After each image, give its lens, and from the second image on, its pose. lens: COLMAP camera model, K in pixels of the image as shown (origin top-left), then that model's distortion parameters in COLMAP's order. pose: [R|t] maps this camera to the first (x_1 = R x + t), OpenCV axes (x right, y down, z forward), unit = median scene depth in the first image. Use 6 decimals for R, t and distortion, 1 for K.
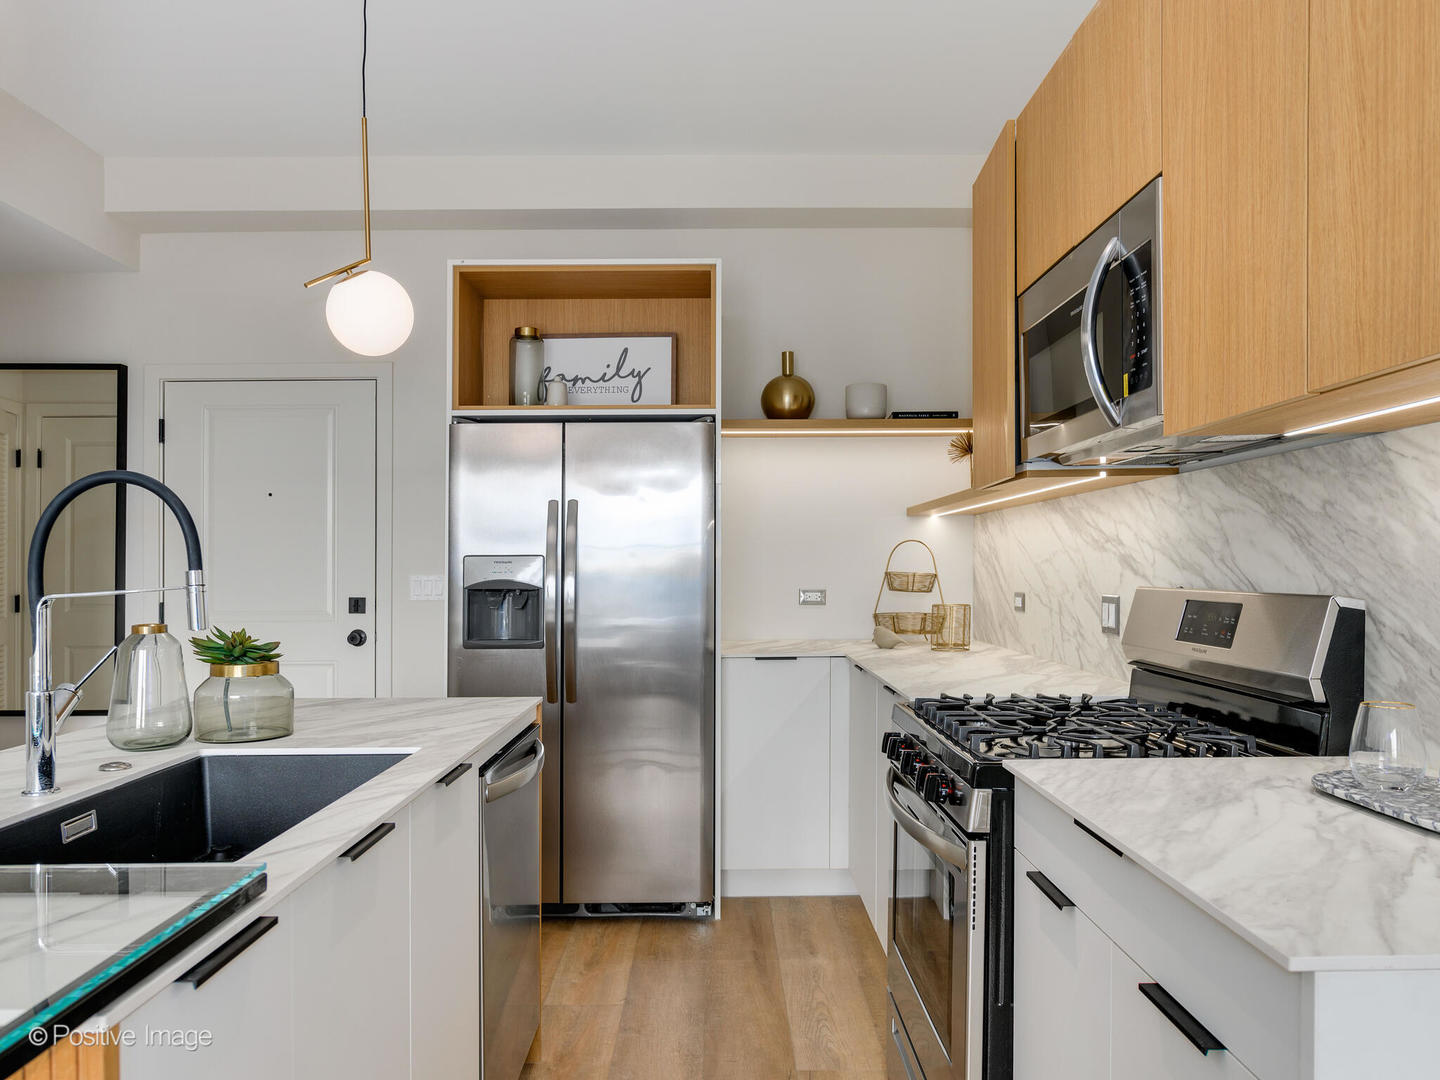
lens RADIAL K [[981.3, 0, 728.6], [0, 981.3, 543.7], [0, 0, 1]] dist [-0.006436, -0.003689]
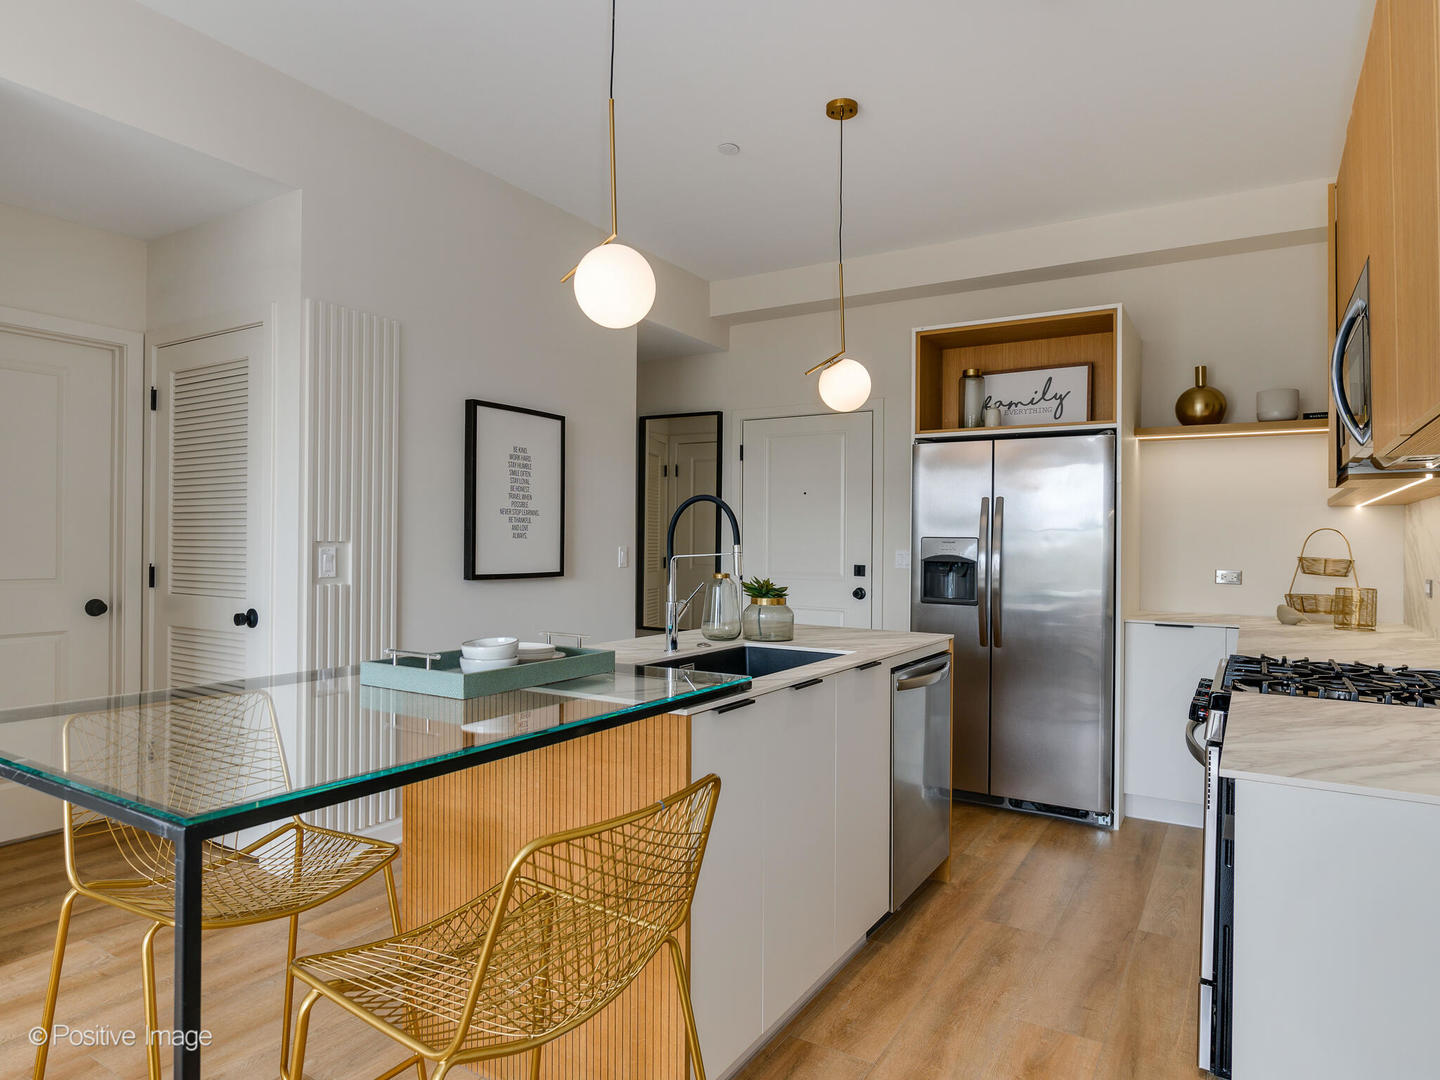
lens RADIAL K [[867.7, 0, 720.0], [0, 867.7, 540.0], [0, 0, 1]] dist [-0.003772, -0.000426]
pose [[0.843362, 0.016794, -0.537083, 0.160872], [-0.006308, 0.999752, 0.021355, -0.008756], [0.537308, -0.014622, 0.843259, -0.216045]]
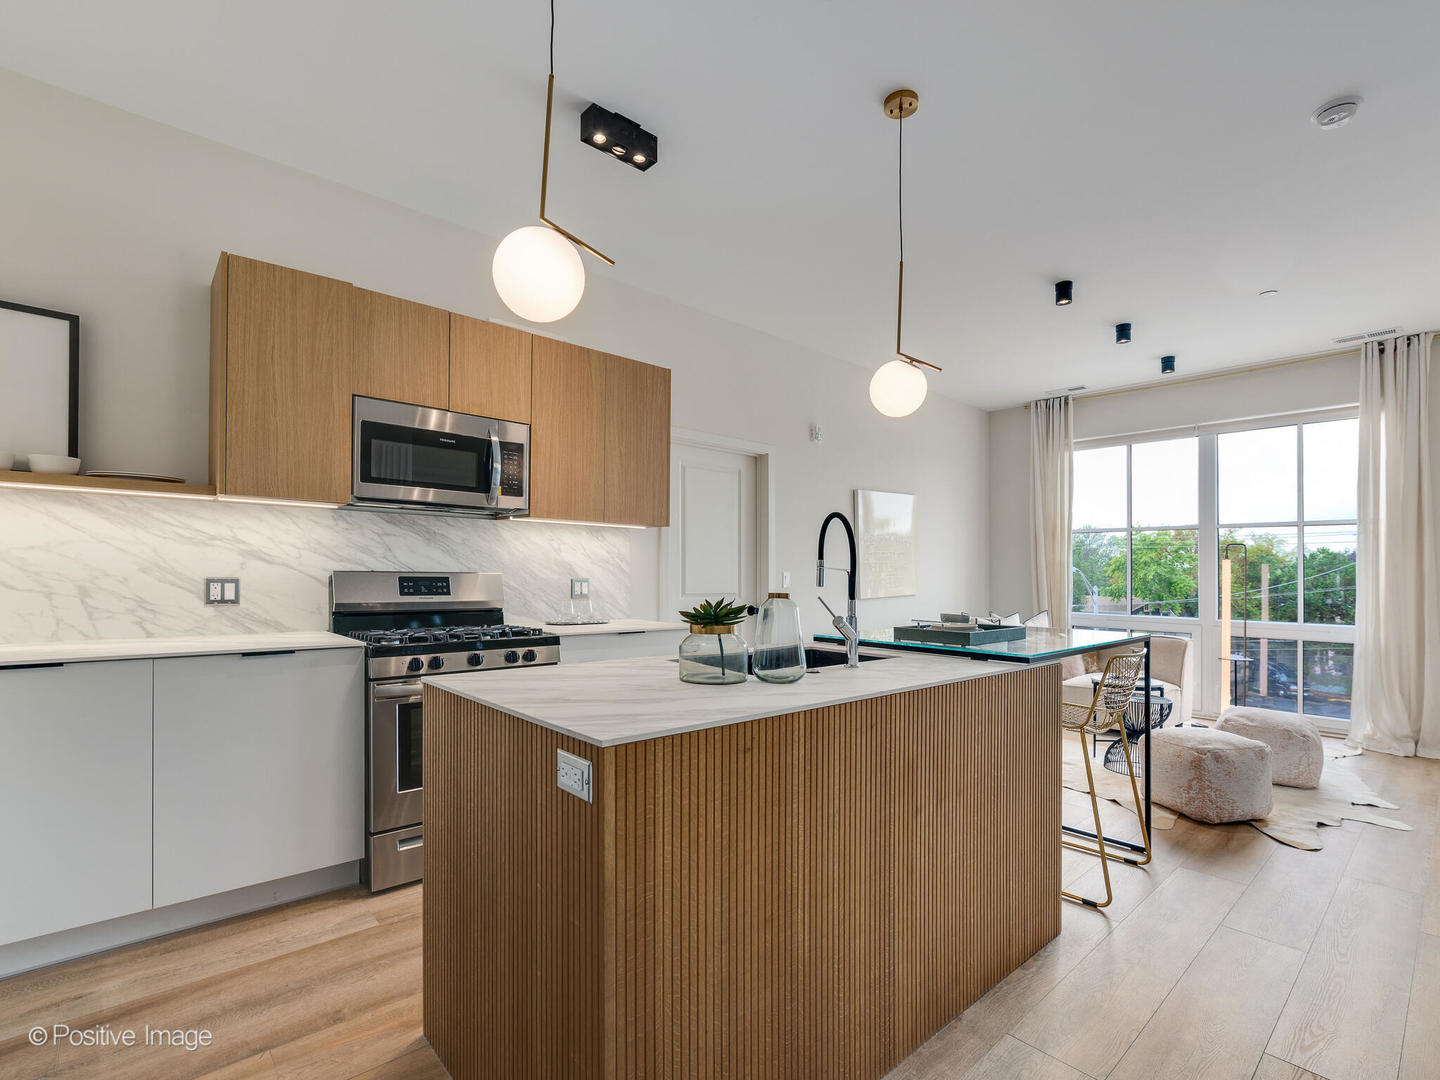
lens RADIAL K [[671.8, 0, 731.1], [0, 671.8, 543.3], [0, 0, 1]] dist [0.000188, 0.000191]
pose [[-0.666016, 0.038824, 0.744926, -0.683314], [-0.021380, 0.997241, -0.071090, 0.046082], [-0.745631, -0.063274, -0.663348, 0.897620]]
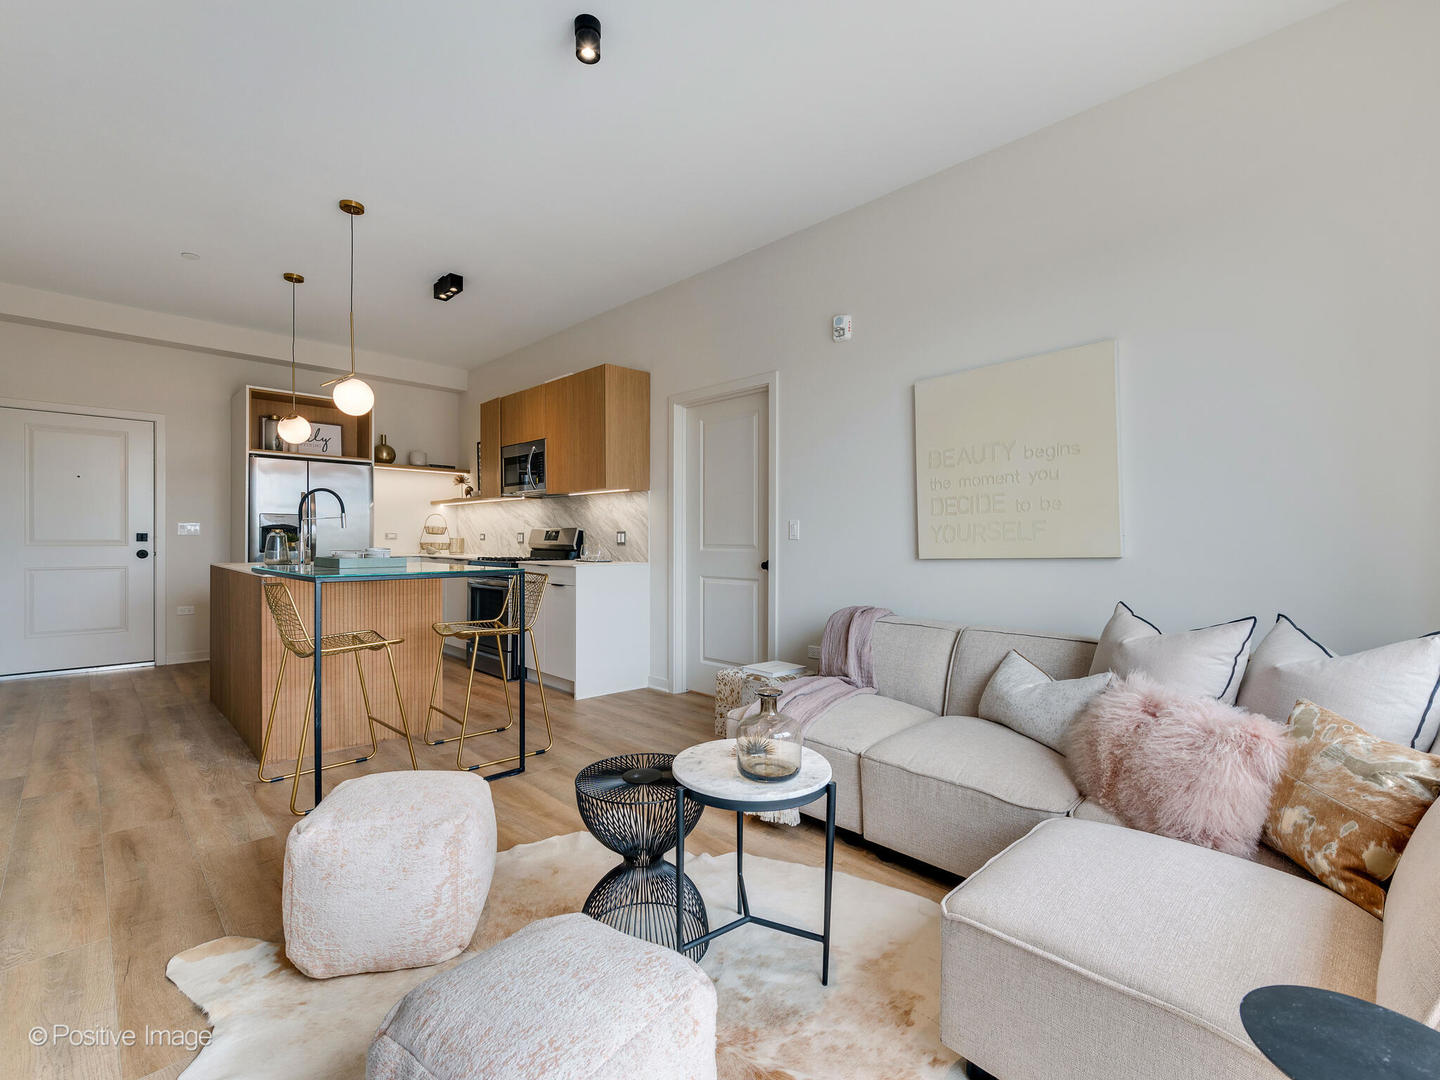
lens RADIAL K [[671.8, 0, 731.1], [0, 671.8, 543.3], [0, 0, 1]] dist [0.000188, 0.000191]
pose [[0.714472, 0.006942, 0.699630, -0.588795], [-0.027189, 0.999471, 0.017849, 0.024011], [-0.699136, -0.031775, 0.714282, -0.964349]]
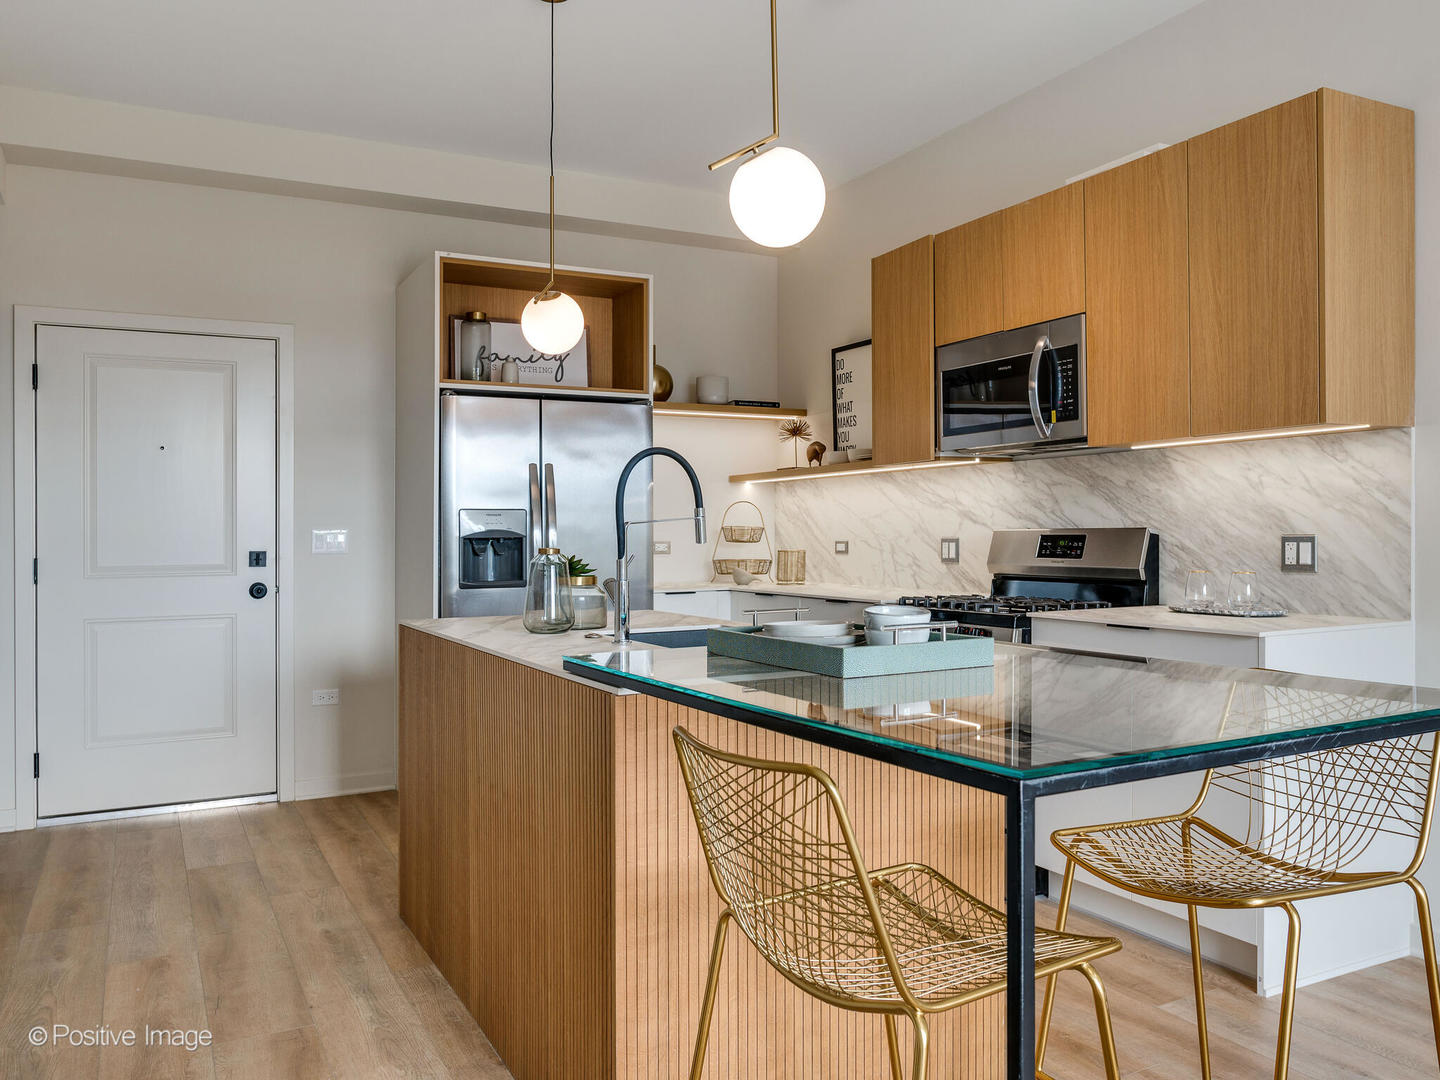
lens RADIAL K [[1123.3, 0, 711.0], [0, 1123.3, 515.9], [0, 0, 1]] dist [-0.008431, -0.003403]
pose [[0.889306, 0.005922, 0.457274, -0.611194], [-0.007479, 0.999971, 0.001596, 0.015462], [-0.457252, -0.004839, 0.889324, -0.322337]]
